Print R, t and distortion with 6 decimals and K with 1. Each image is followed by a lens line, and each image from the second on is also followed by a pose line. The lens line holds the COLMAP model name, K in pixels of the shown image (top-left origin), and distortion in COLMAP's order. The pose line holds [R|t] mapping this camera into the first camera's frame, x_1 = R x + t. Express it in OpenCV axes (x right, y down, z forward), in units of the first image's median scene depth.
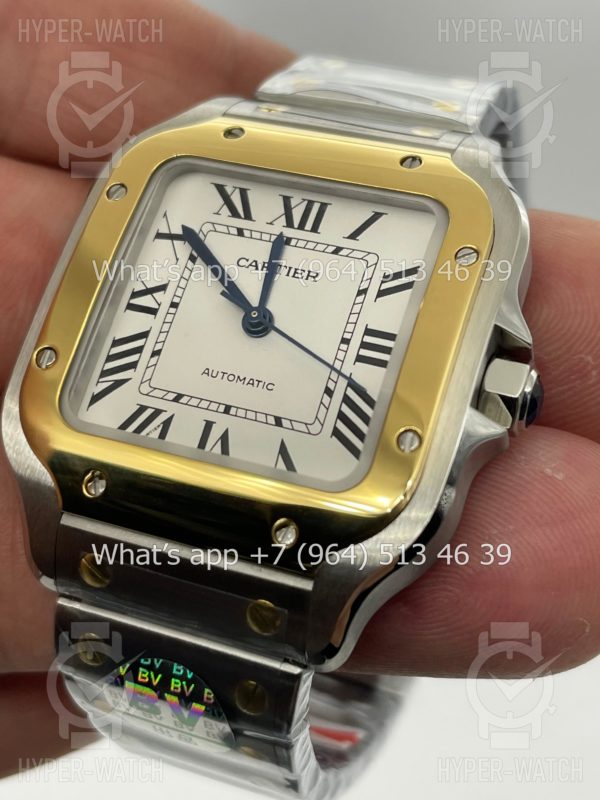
lens RADIAL K [[1303.5, 0, 300.0], [0, 1303.5, 400.0], [0, 0, 1]] dist [0.186198, -0.043771]
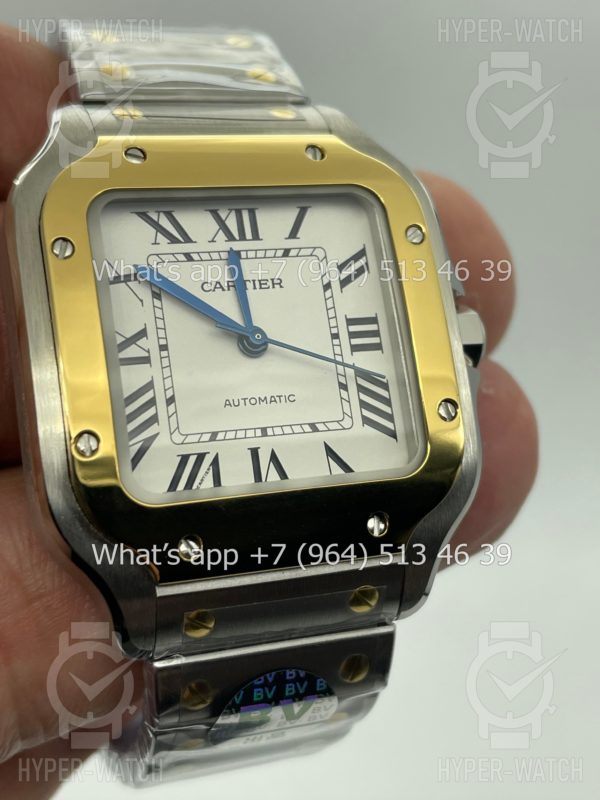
lens RADIAL K [[1303.5, 0, 300.0], [0, 1303.5, 400.0], [0, 0, 1]] dist [0.186198, -0.043771]
pose [[0.762942, -0.322740, 0.560141, -0.592709], [0.217860, 0.944141, 0.247254, -0.260991], [-0.608651, -0.066608, 0.790637, 0.152918]]
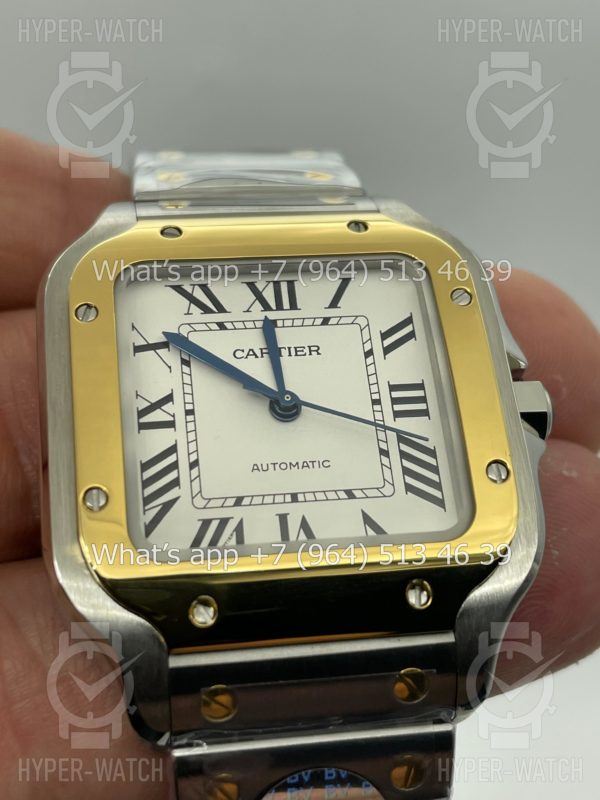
lens RADIAL K [[1303.5, 0, 300.0], [0, 1303.5, 400.0], [0, 0, 1]] dist [0.186198, -0.043771]
pose [[0.857627, -0.234054, 0.457924, -0.468458], [0.268207, 0.963310, -0.009947, -0.050820], [-0.438795, 0.131349, 0.888935, 0.115331]]
